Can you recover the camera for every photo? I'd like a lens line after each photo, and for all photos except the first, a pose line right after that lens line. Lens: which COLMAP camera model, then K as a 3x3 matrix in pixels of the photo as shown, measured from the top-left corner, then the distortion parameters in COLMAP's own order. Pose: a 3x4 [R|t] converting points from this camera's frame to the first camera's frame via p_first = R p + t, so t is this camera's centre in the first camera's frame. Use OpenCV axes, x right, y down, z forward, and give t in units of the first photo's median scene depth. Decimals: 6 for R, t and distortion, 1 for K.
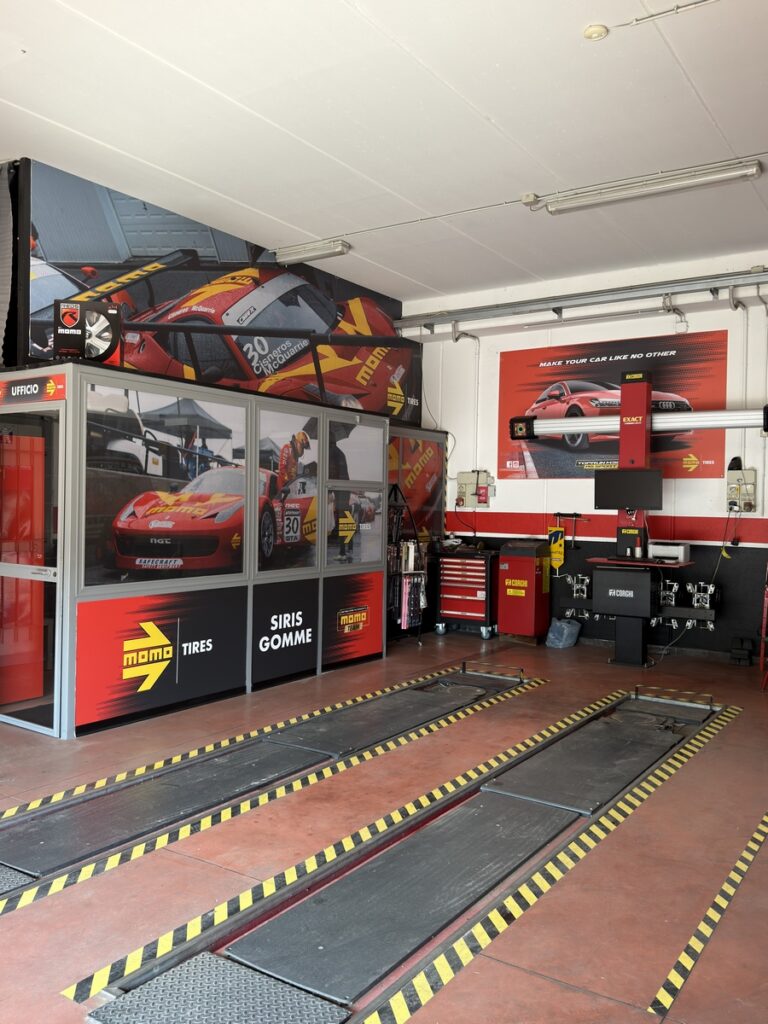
lens RADIAL K [[836.6, 0, 388.9], [0, 836.6, 512.7], [0, 0, 1]] dist [0.115517, -0.179914]
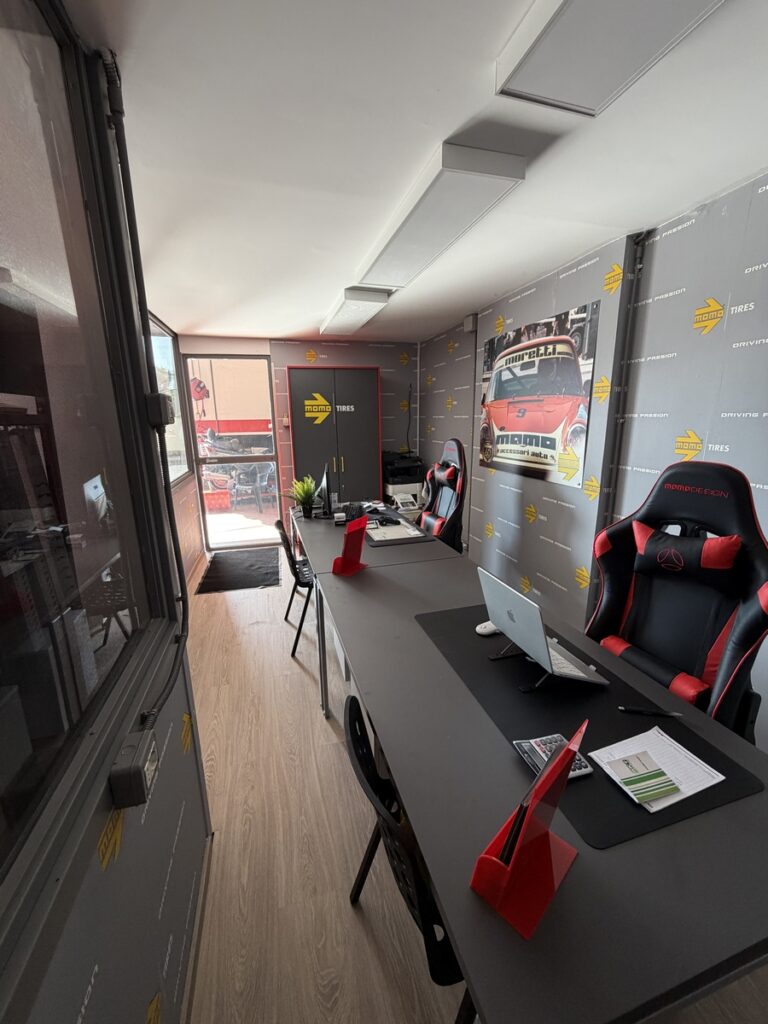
lens RADIAL K [[408.3, 0, 385.5], [0, 408.3, 512.6], [0, 0, 1]] dist [-0.001348, 0.000961]
pose [[0.759306, 0.117202, -0.640092, 0.525399], [0.021131, 0.978687, 0.204267, 0.192741], [0.650391, -0.168627, 0.740646, 0.206643]]
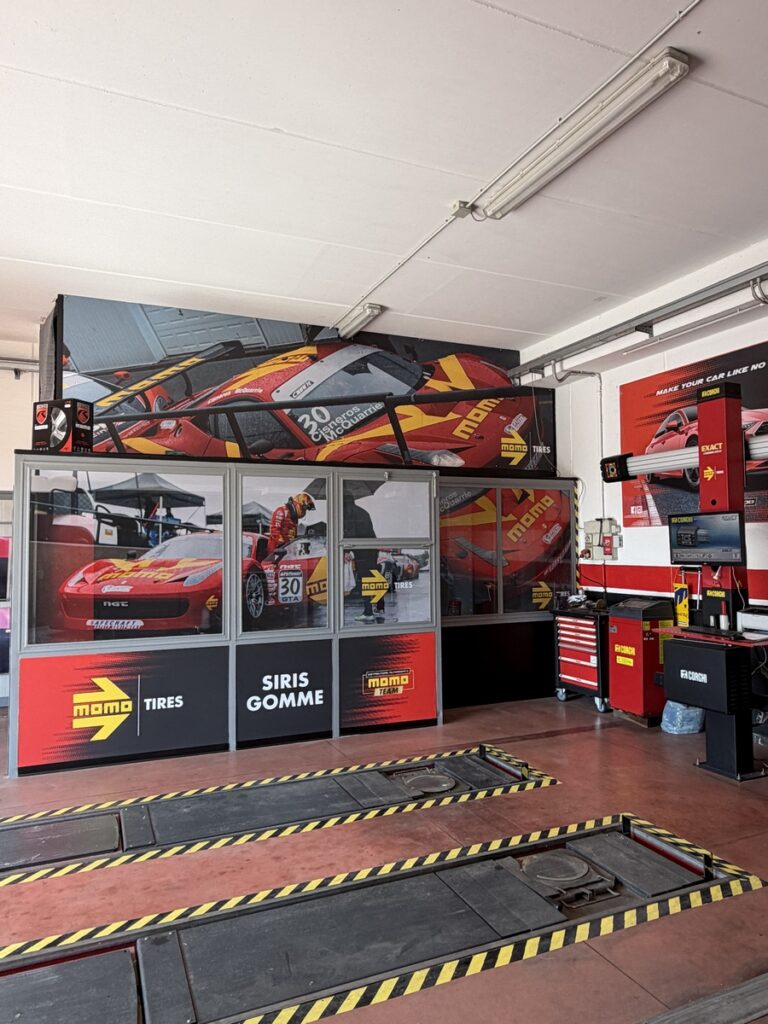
lens RADIAL K [[675.3, 0, 383.0], [0, 675.3, 512.4], [0, 0, 1]] dist [-0.005696, 0.009493]
pose [[0.836496, -0.050720, -0.545620, 0.444103], [0.016530, 0.997590, -0.067393, -0.017904], [0.547723, 0.047355, 0.835318, 0.389430]]
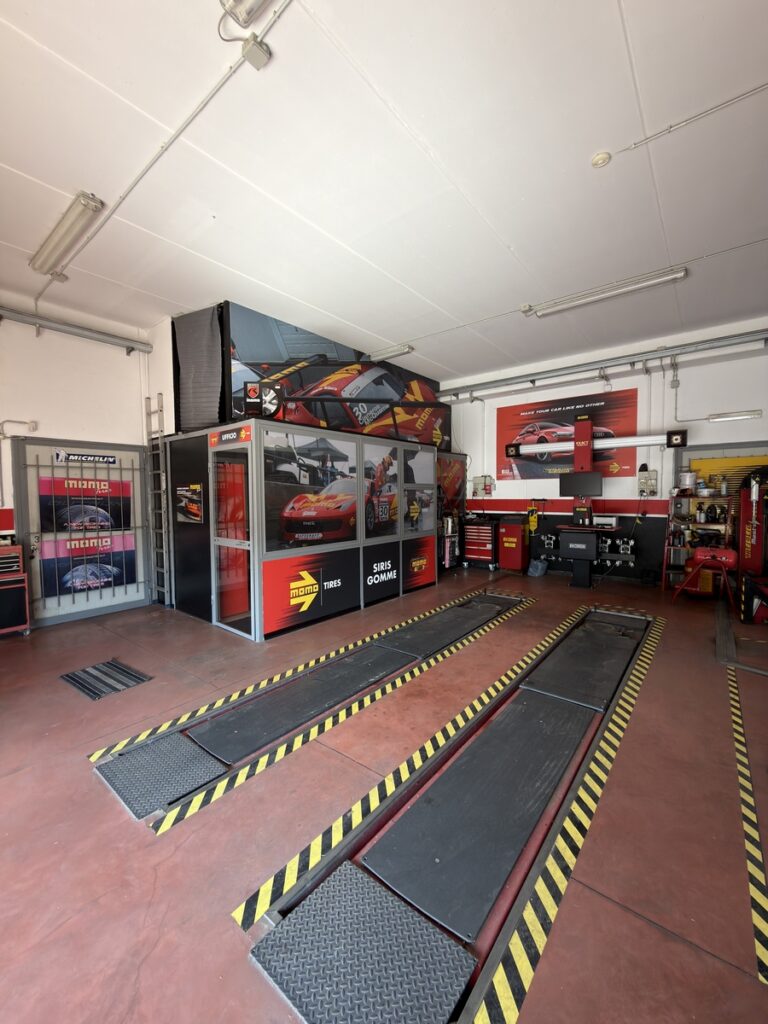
lens RADIAL K [[408.3, 0, 382.9], [0, 408.3, 511.7], [0, 0, 1]] dist [-0.001348, 0.000961]
pose [[0.995141, -0.020947, -0.096211, -0.038987], [0.024085, 0.999211, 0.031567, -0.010204], [0.095474, -0.033730, 0.994860, 0.175340]]
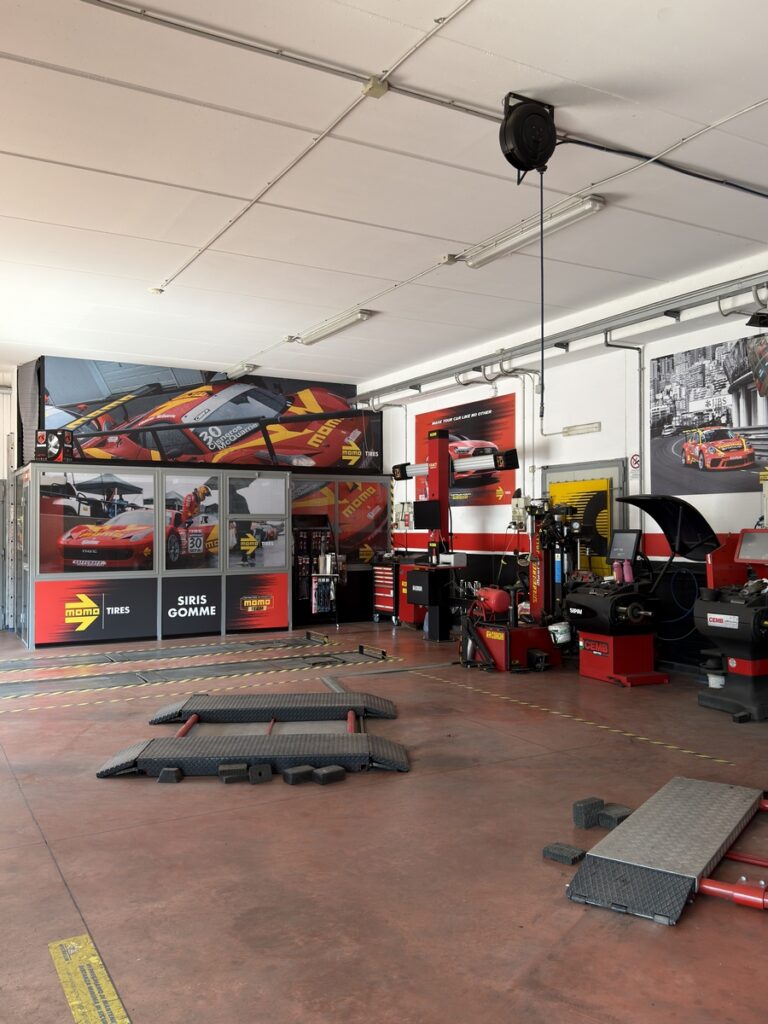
lens RADIAL K [[836.6, 0, 388.4], [0, 836.6, 514.7], [0, 0, 1]] dist [0.115517, -0.179914]
pose [[0.890089, -0.027732, -0.454942, 1.021821], [0.013813, 0.999330, -0.033892, 0.022006], [0.455577, 0.023882, 0.889876, -0.322147]]
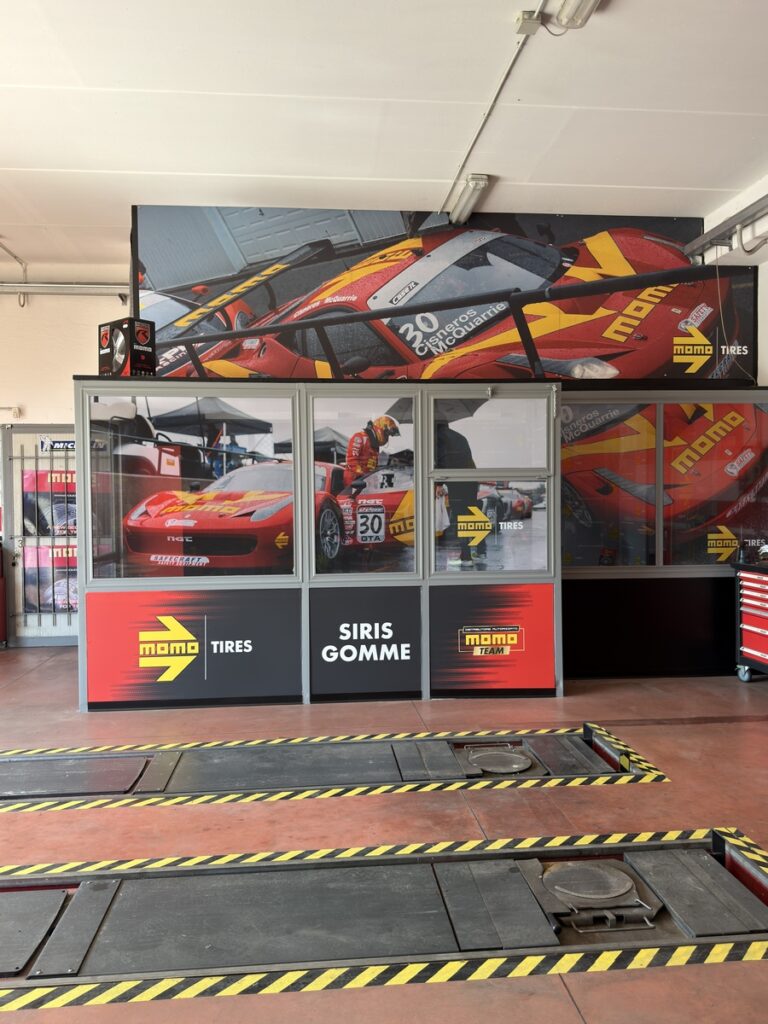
lens RADIAL K [[771.2, 0, 382.8], [0, 771.2, 514.0], [0, 0, 1]] dist [0.104909, -0.127017]
pose [[0.625914, -0.000064, -0.779892, 0.545146], [0.009992, 0.999919, 0.007937, -0.001708], [0.779828, -0.012760, 0.625863, 0.521273]]
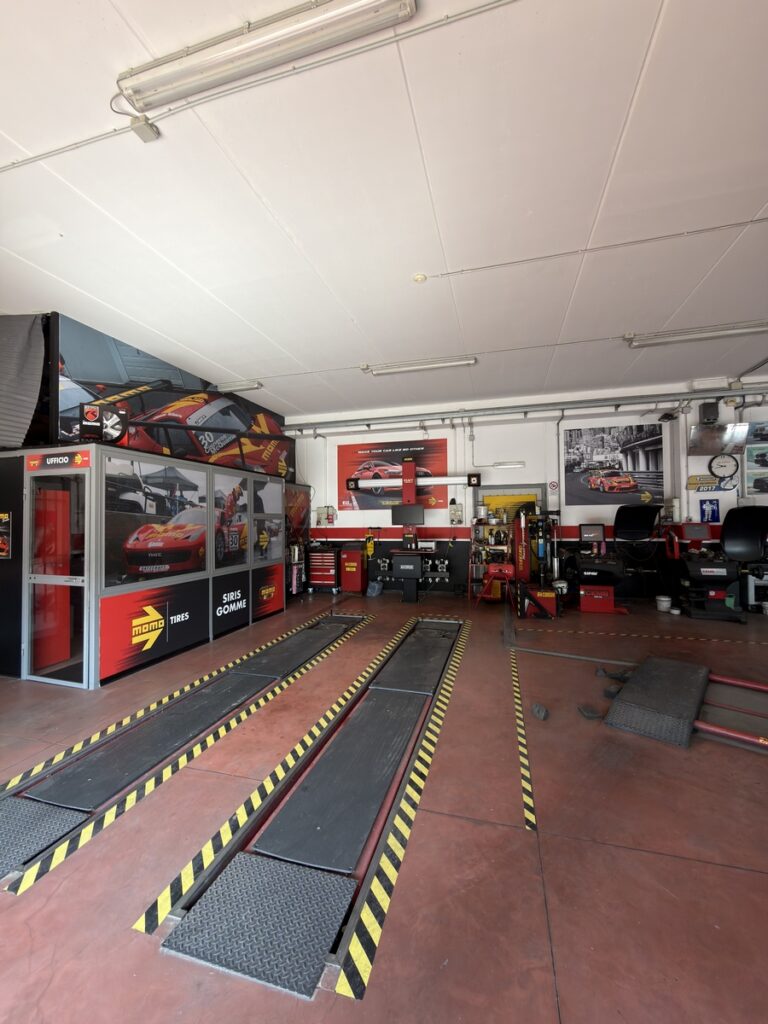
lens RADIAL K [[408.3, 0, 383.0], [0, 408.3, 512.0], [0, 0, 1]] dist [-0.001348, 0.000961]
pose [[0.954150, -0.020101, 0.298652, -0.075483], [0.029252, 0.999229, -0.026202, -0.013049], [-0.297895, 0.033737, 0.954002, 0.107419]]
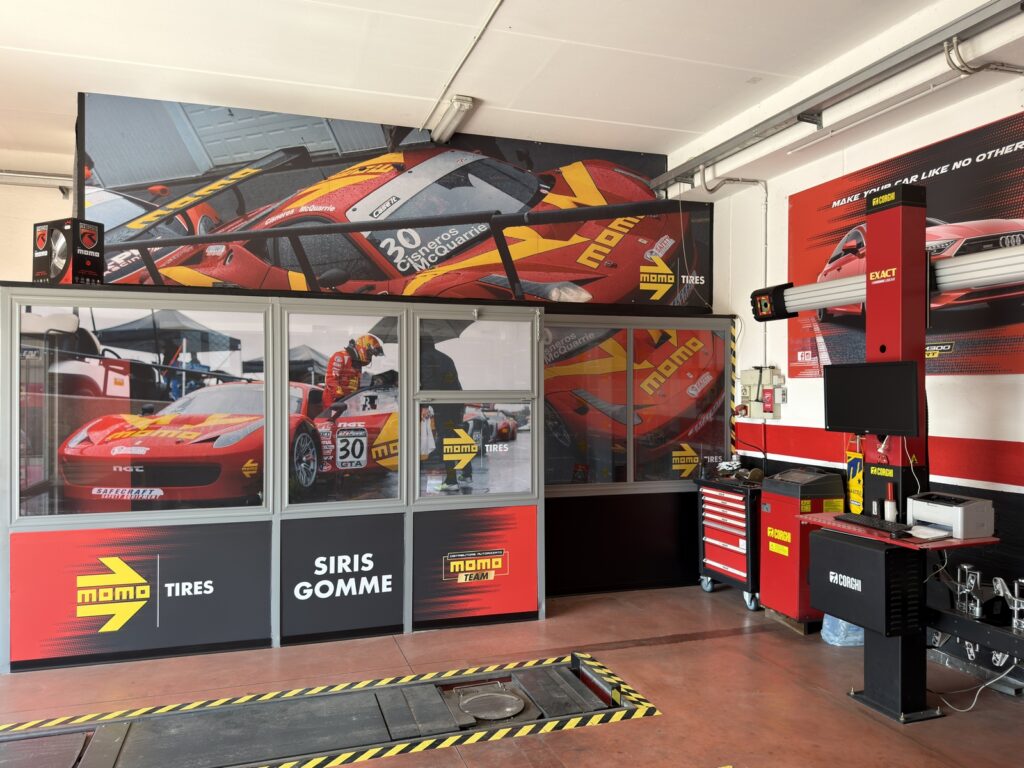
lens RADIAL K [[739.9, 0, 510.7], [0, 739.9, 387.2], [0, 0, 1]] dist [0.065051, -0.092692]
pose [[0.783378, -0.017818, -0.621290, 0.483478], [0.005875, 0.999757, -0.021265, -0.030358], [0.621518, 0.013008, 0.783292, 0.541860]]
